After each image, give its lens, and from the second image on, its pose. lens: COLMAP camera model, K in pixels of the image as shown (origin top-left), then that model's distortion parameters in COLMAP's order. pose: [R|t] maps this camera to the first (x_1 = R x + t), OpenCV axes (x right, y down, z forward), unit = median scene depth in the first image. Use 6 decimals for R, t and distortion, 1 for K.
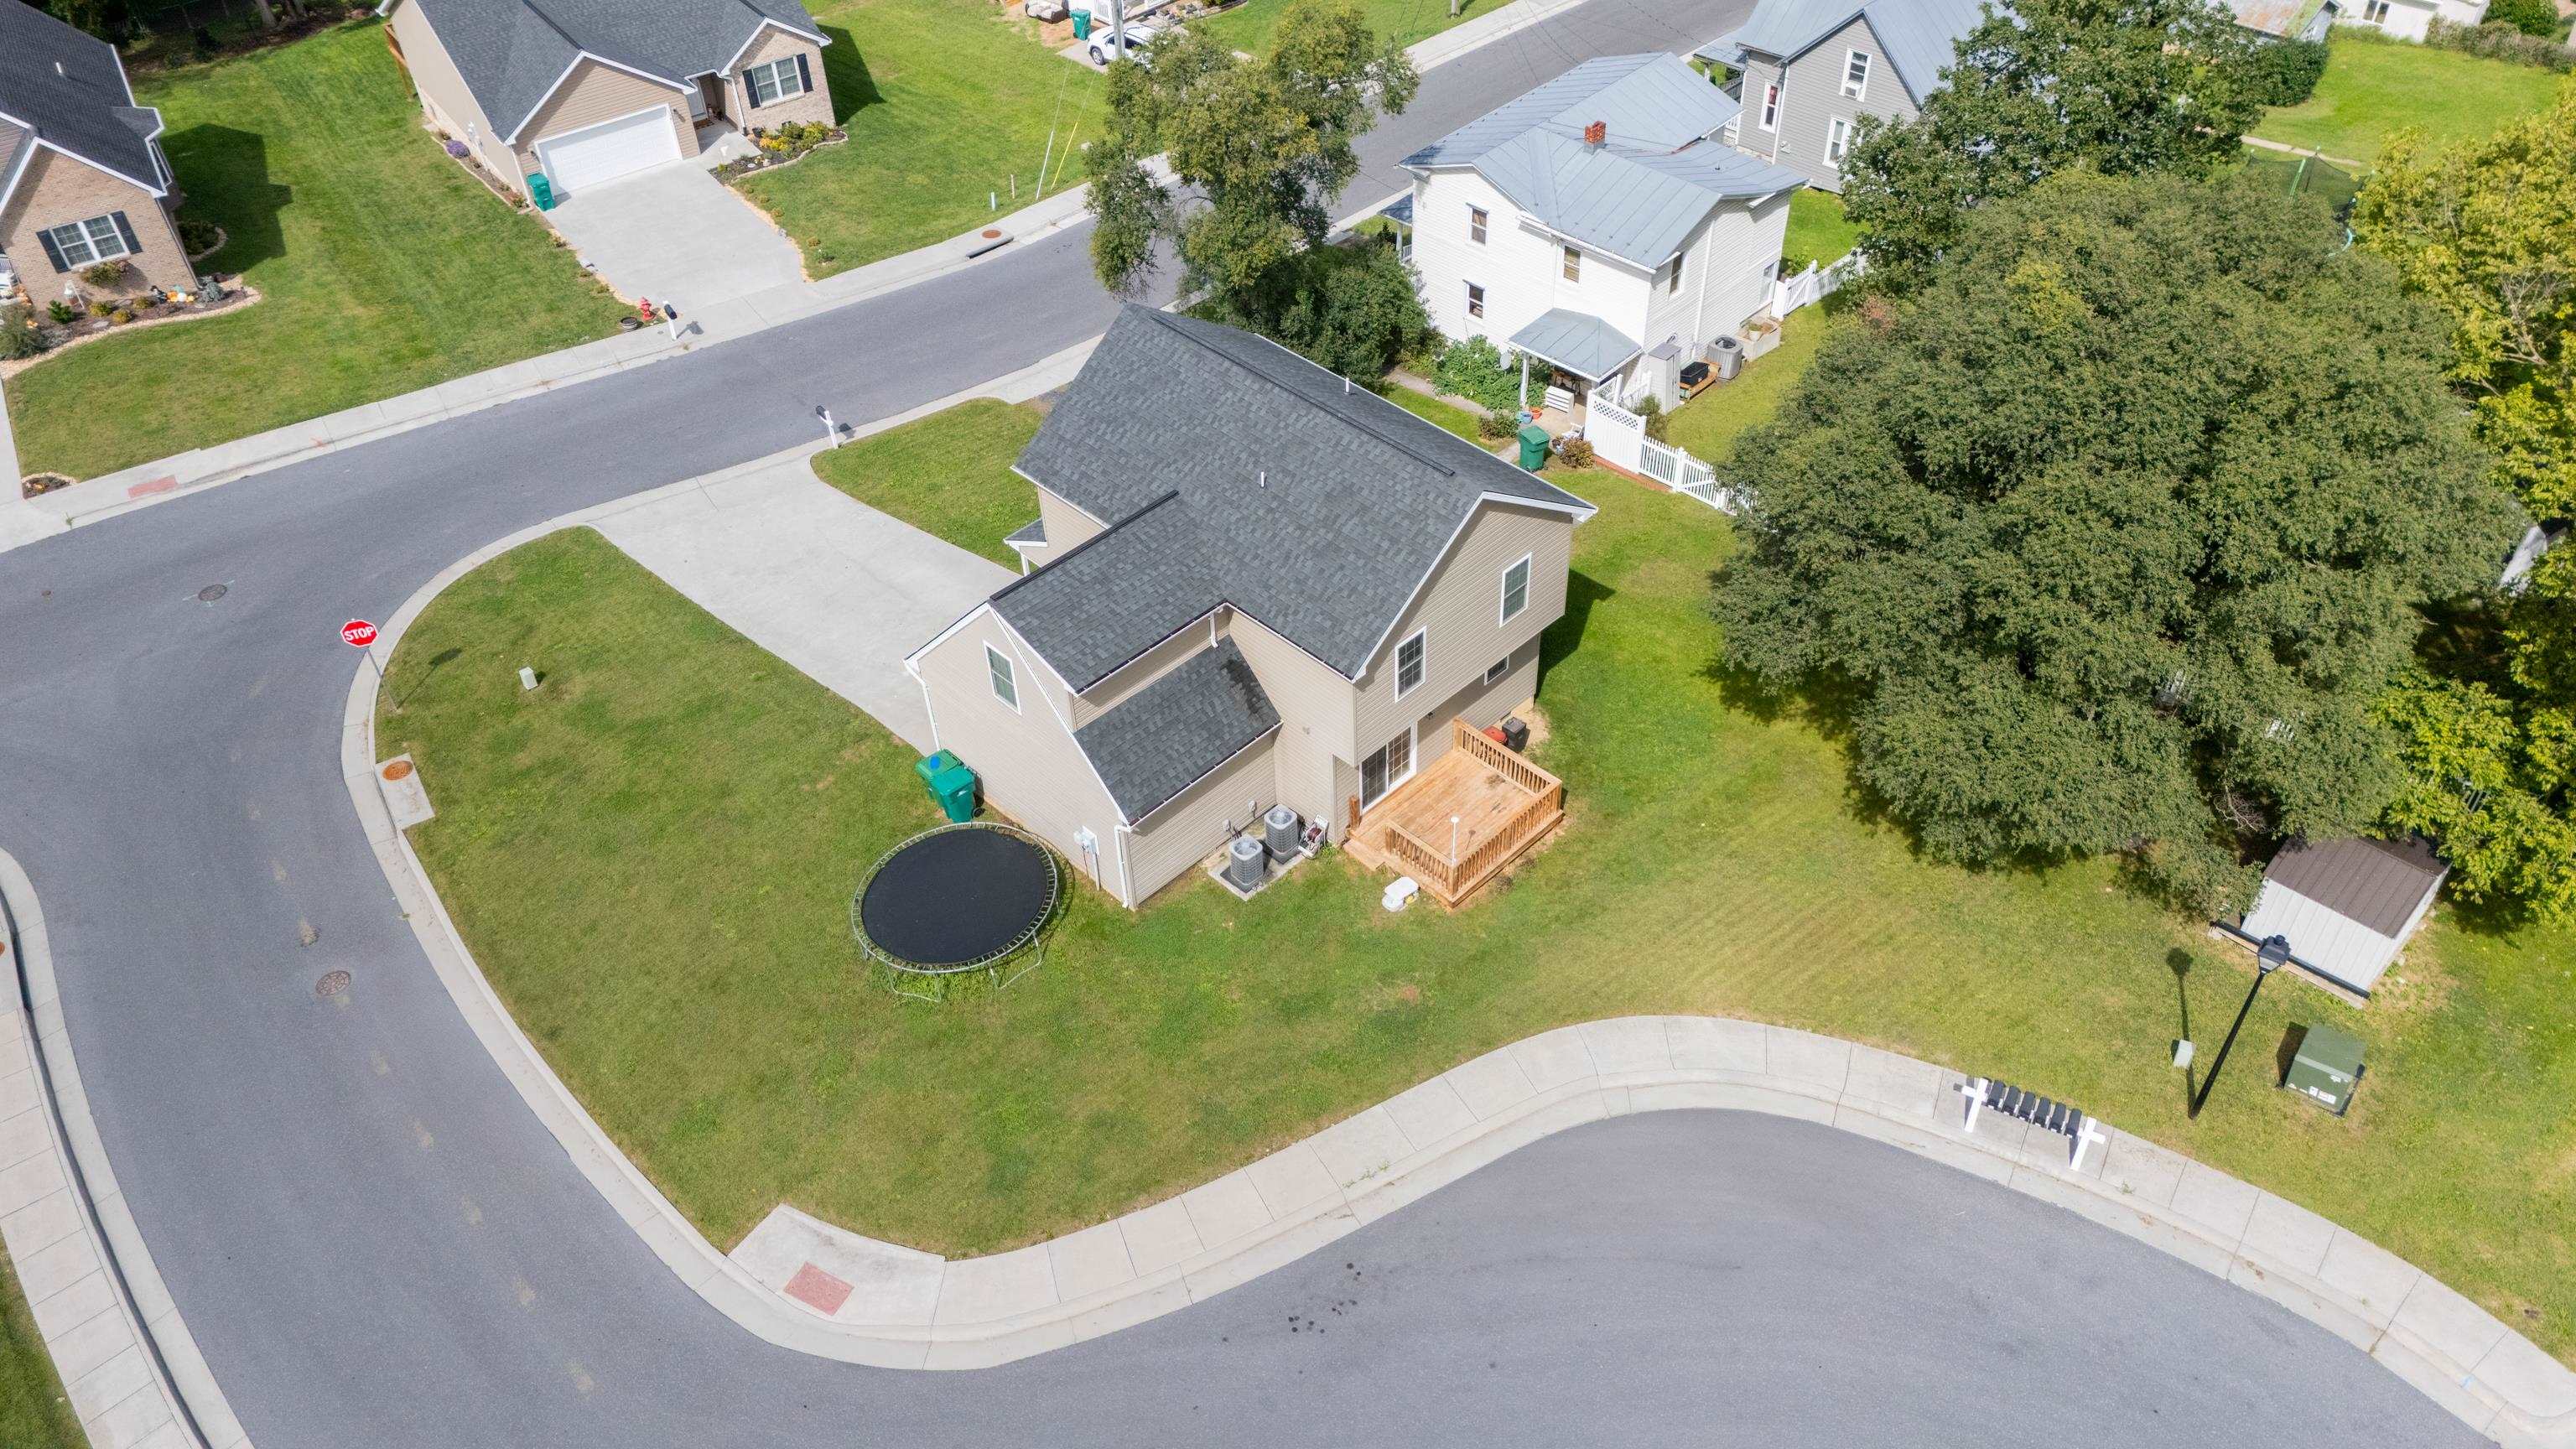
lens RADIAL K [[1916.8, 0, 1292.4], [0, 1916.8, 715.0], [0, 0, 1]] dist [0.079186, -0.078140]
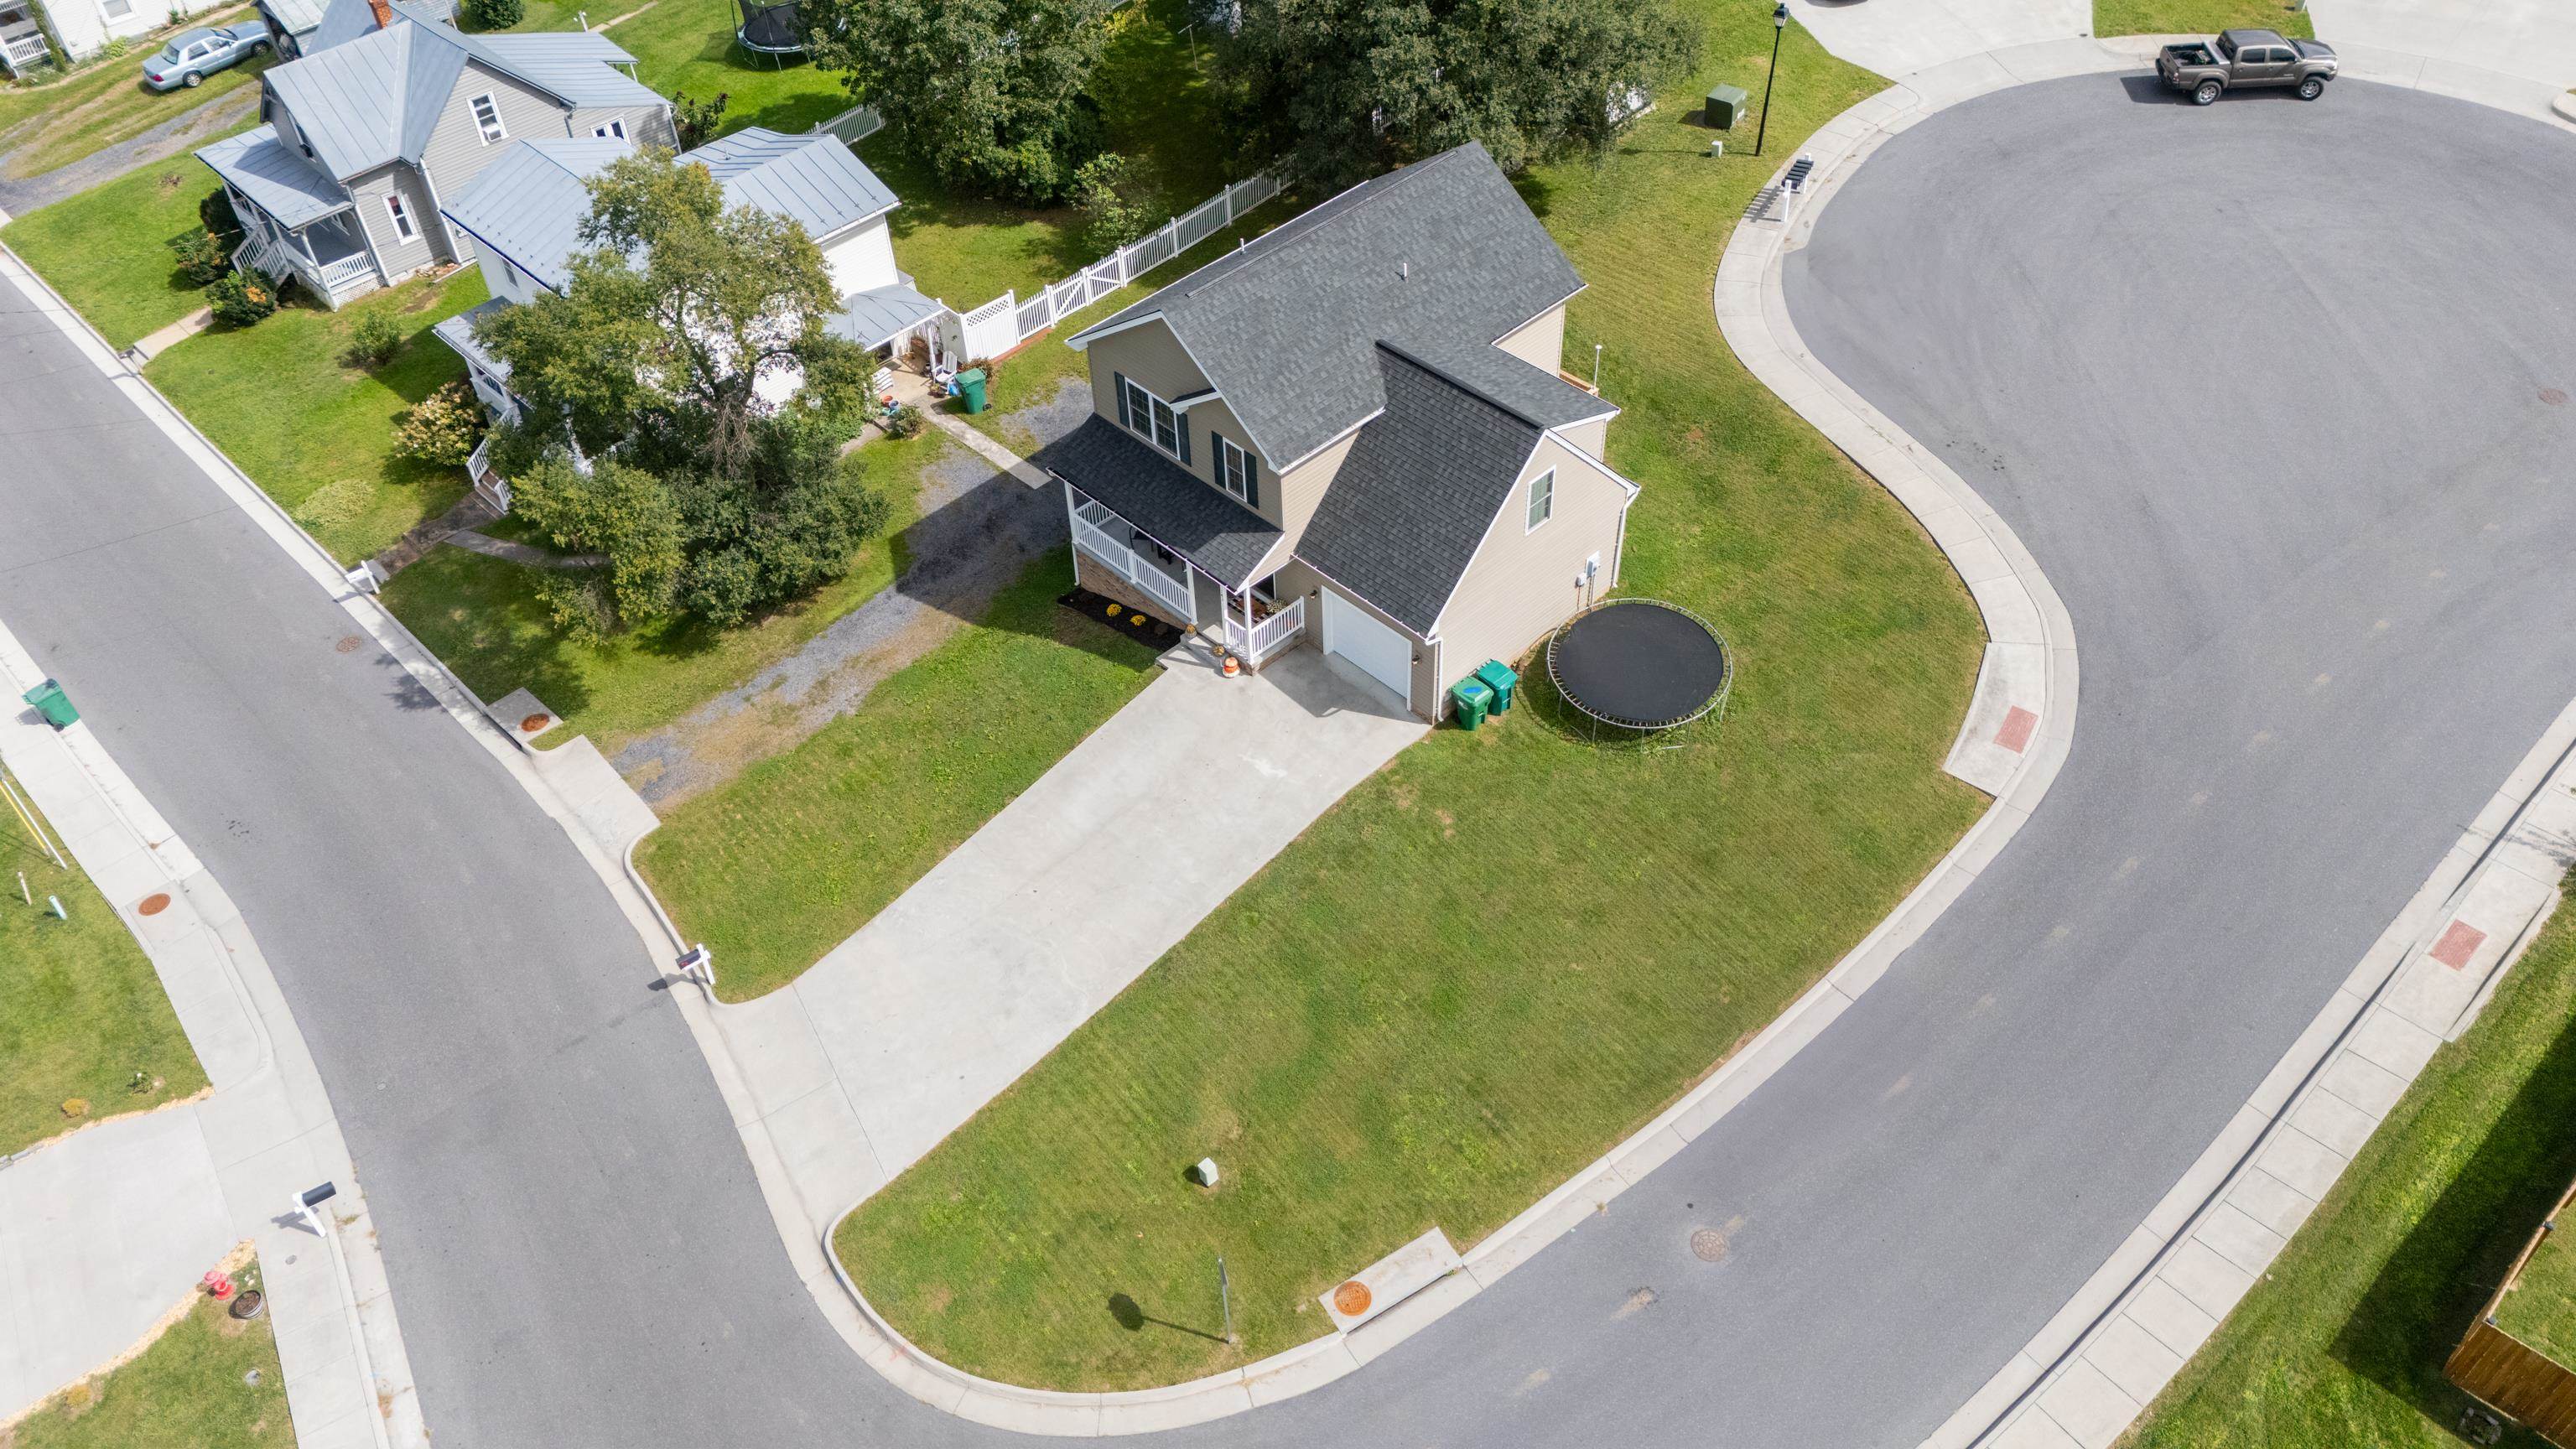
lens RADIAL K [[1877.1, 0, 1291.2], [0, 1877.1, 719.2], [0, 0, 1]] dist [0.087431, -0.084743]
pose [[0.014004, -0.676589, 0.736227, -0.695634], [0.696845, 0.534645, 0.478081, -0.382678], [-0.717085, 0.506341, 0.478965, 0.435121]]
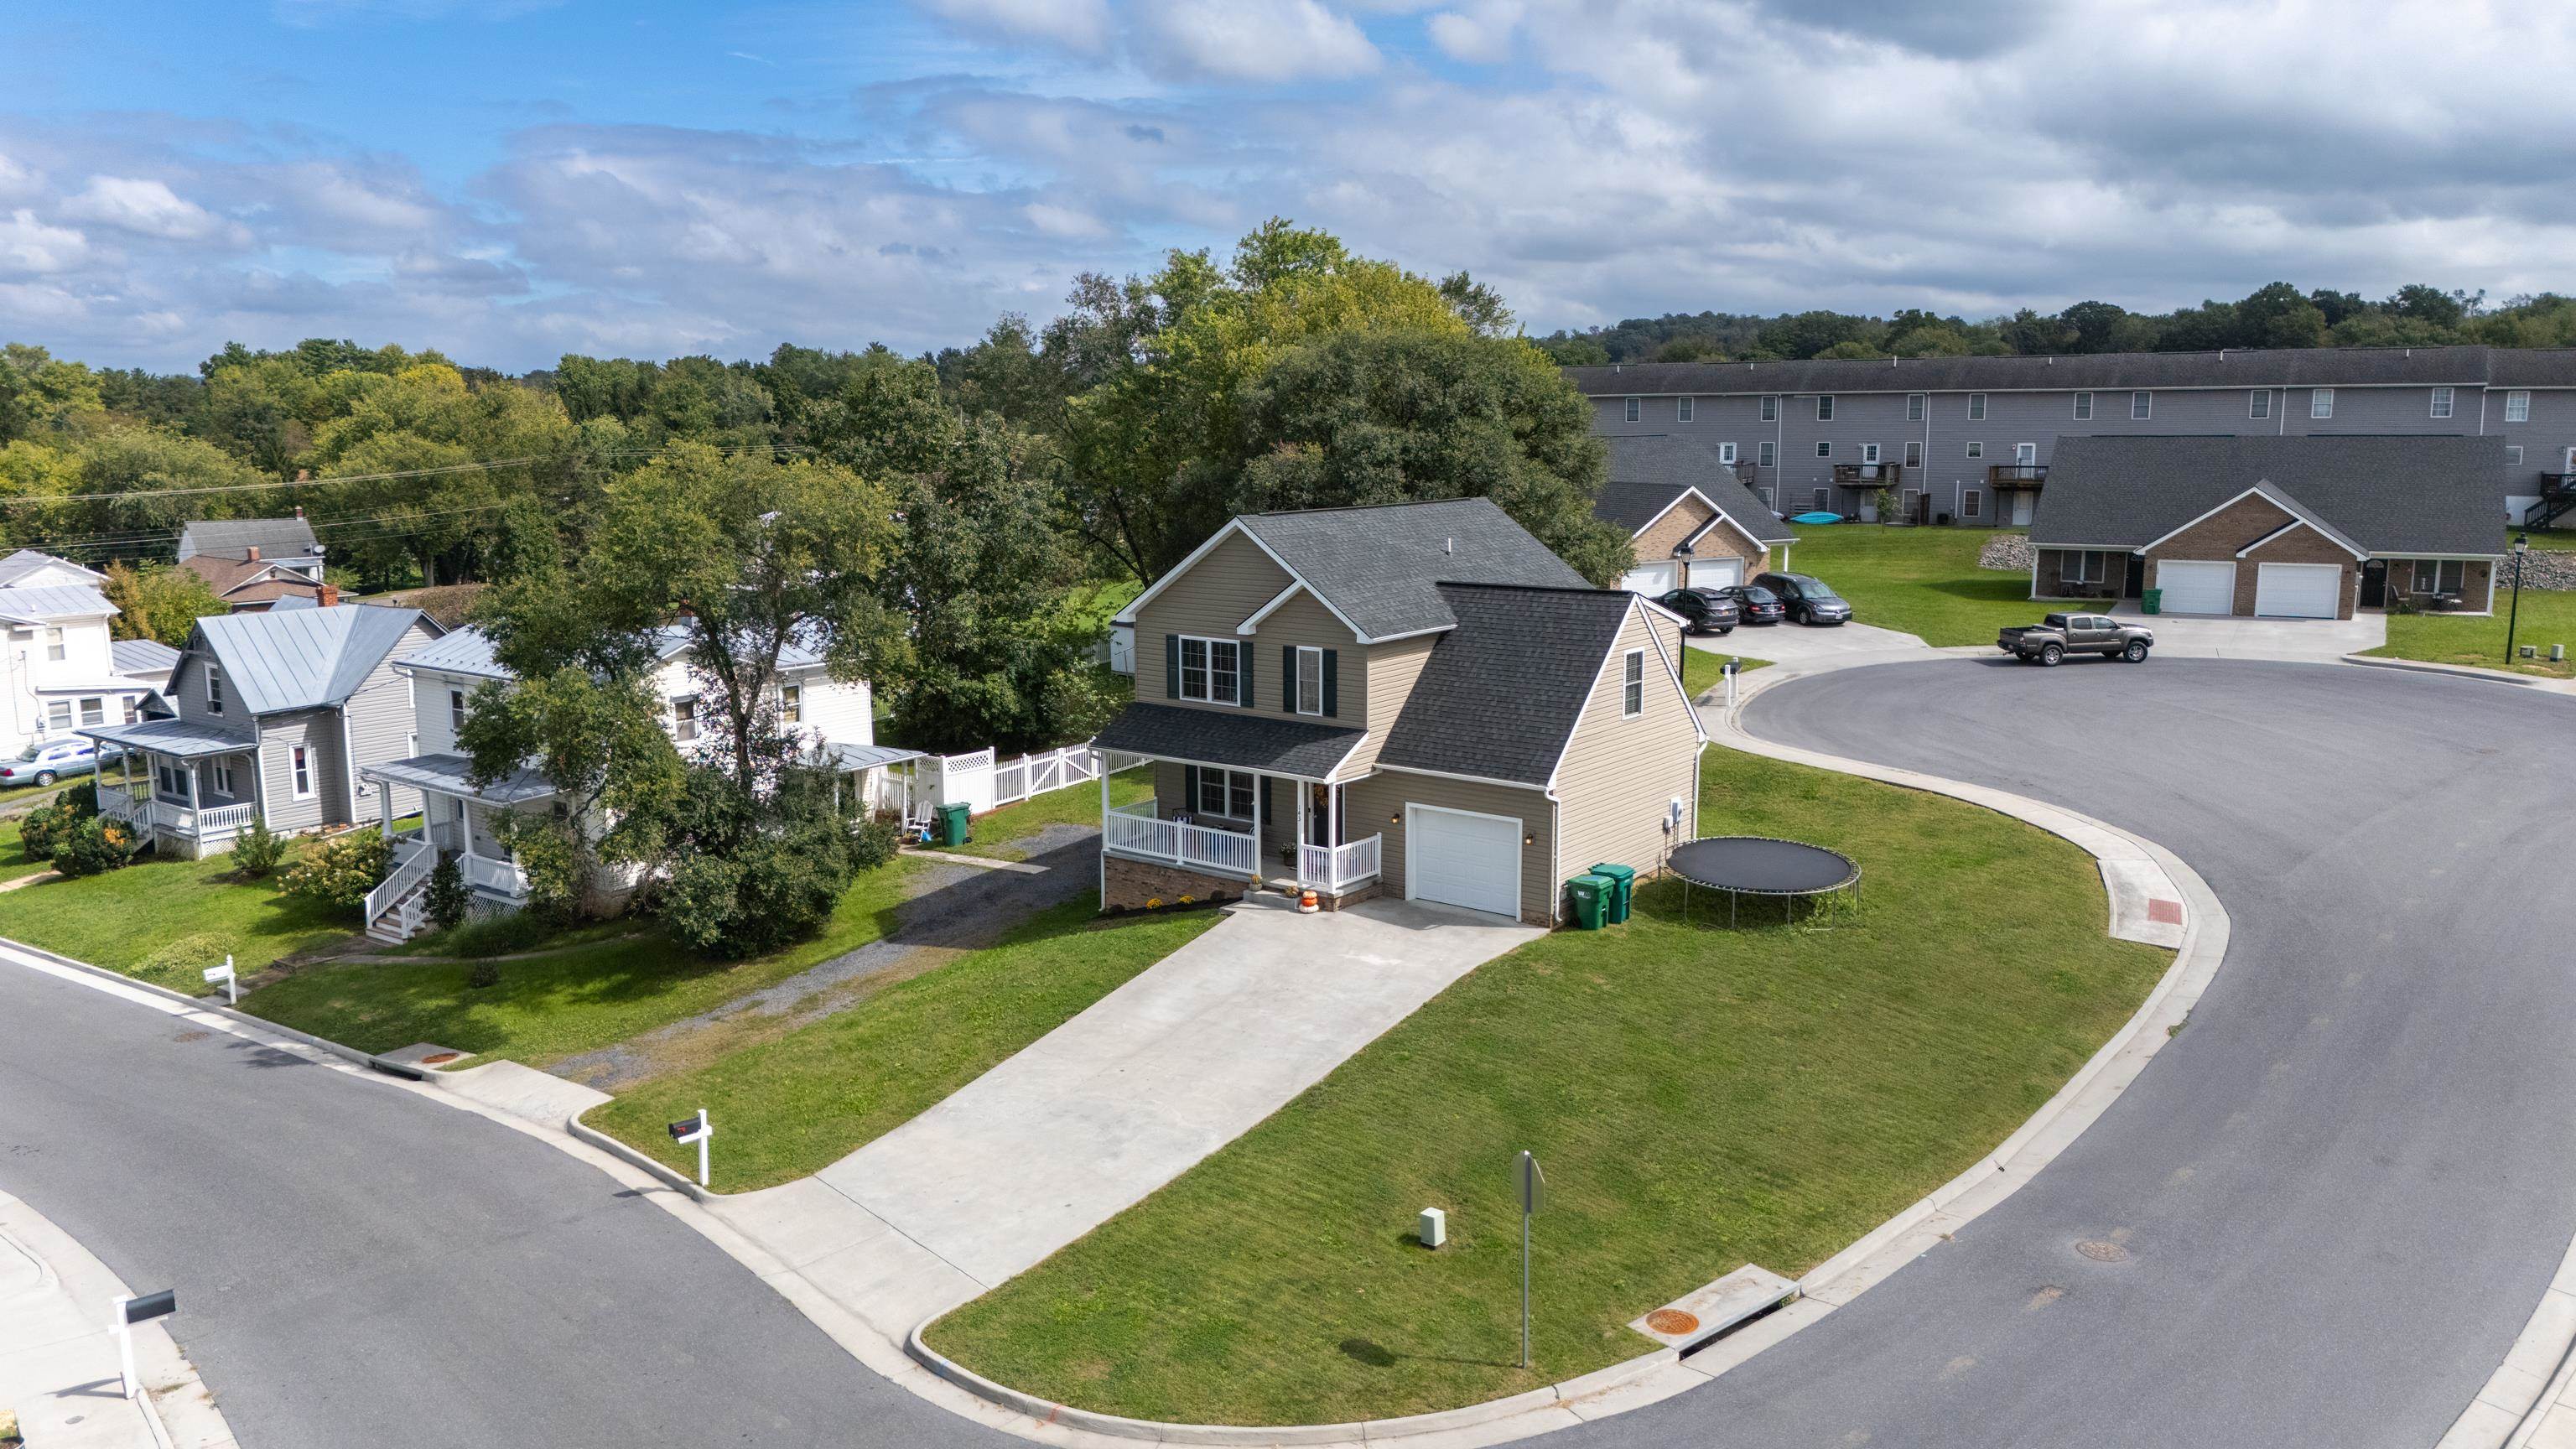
lens RADIAL K [[1877.1, 0, 1291.2], [0, 1877.1, 719.2], [0, 0, 1]] dist [0.087431, -0.084743]
pose [[-0.132670, -0.128532, 0.982791, -0.778933], [0.675249, 0.714129, 0.184549, -0.219931], [-0.725560, 0.688113, -0.007953, 0.779246]]
